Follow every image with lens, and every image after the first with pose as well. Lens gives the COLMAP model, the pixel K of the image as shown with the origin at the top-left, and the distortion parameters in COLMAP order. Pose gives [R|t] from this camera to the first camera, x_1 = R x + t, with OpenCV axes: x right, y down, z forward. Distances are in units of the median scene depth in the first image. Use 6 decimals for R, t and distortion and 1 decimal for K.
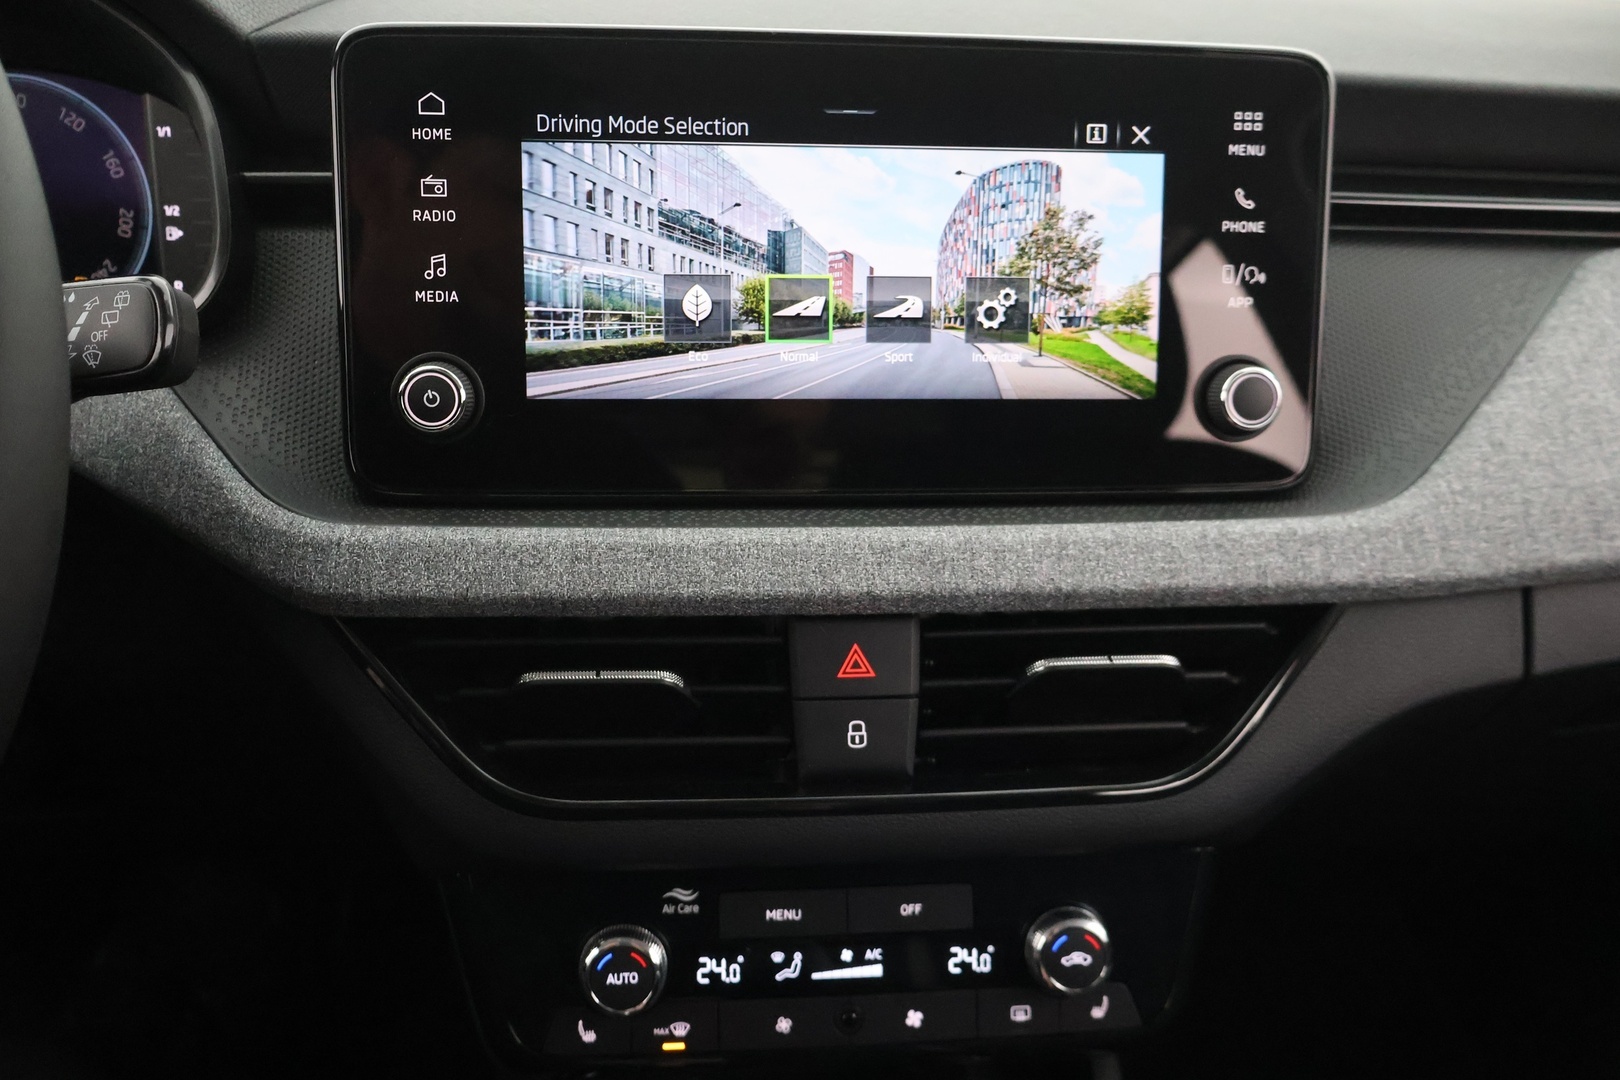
lens RADIAL K [[1399.4, 0, 810.2], [0, 1399.4, 542.5], [0, 0, 1]] dist [0.003038, 0.001247]
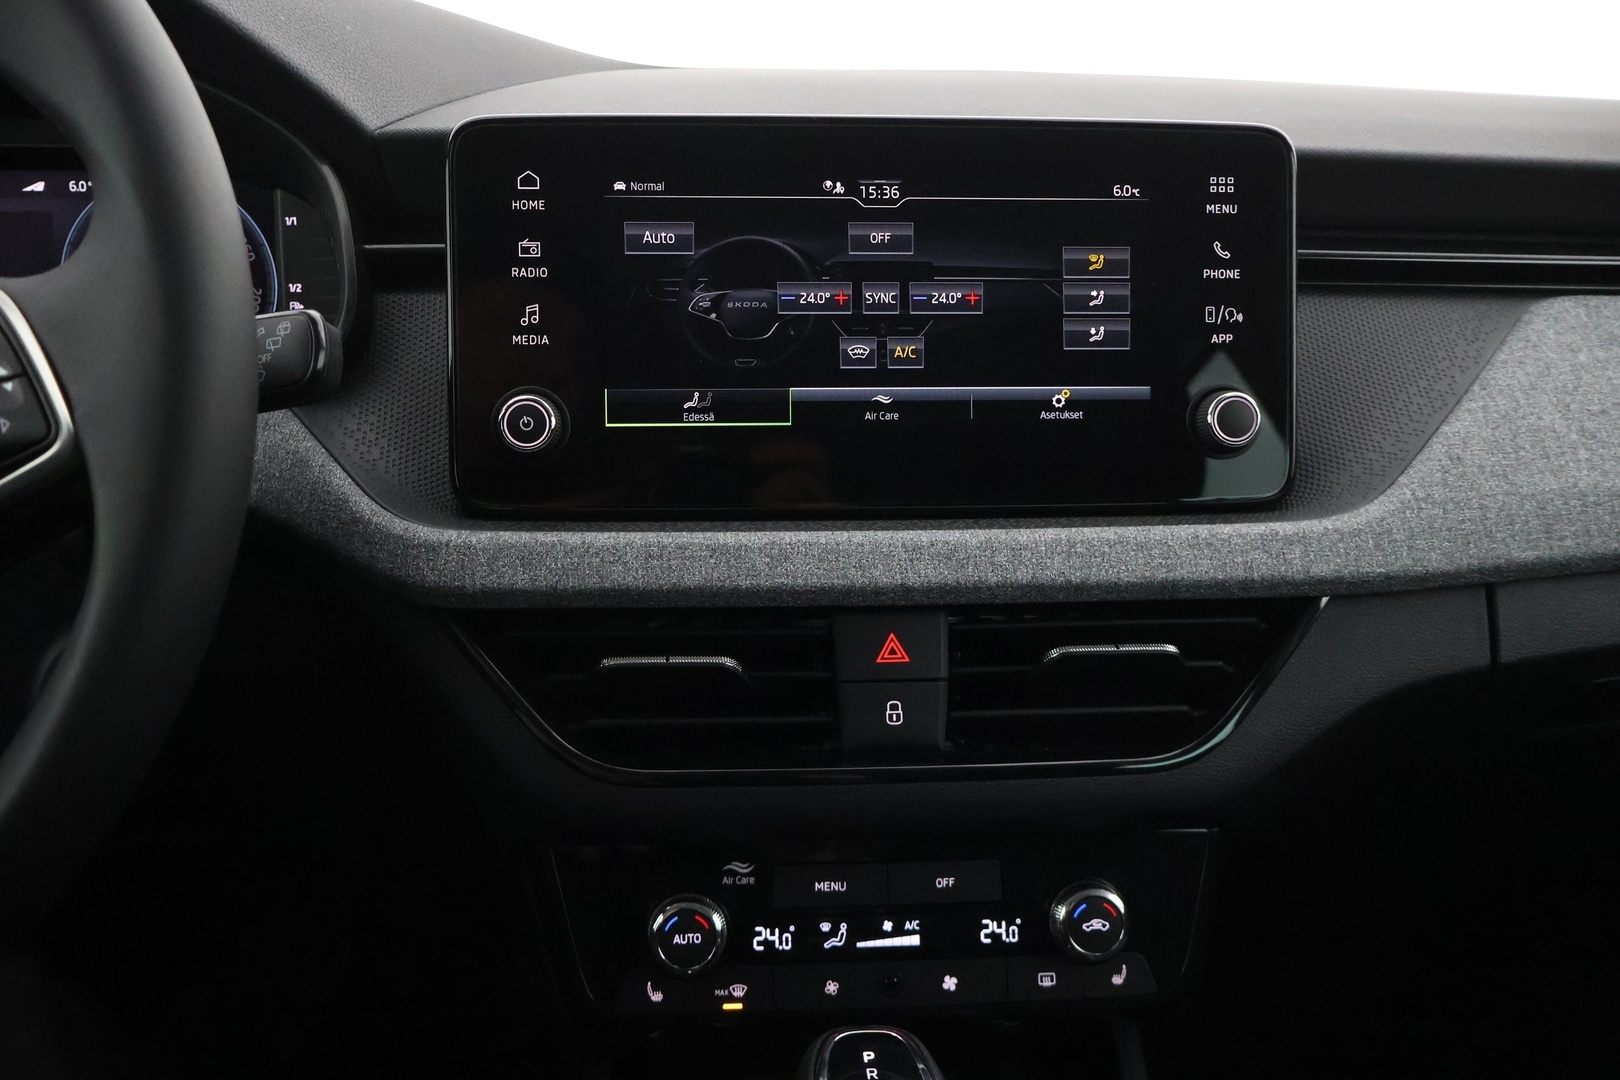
lens RADIAL K [[1399.4, 0, 797.8], [0, 1399.4, 545.2], [0, 0, 1]] dist [0.003038, 0.001247]
pose [[0.999498, -0.011710, -0.029448, -0.009464], [0.008742, 0.995052, -0.098973, 0.110941], [0.030461, 0.098665, 0.994654, -0.141918]]
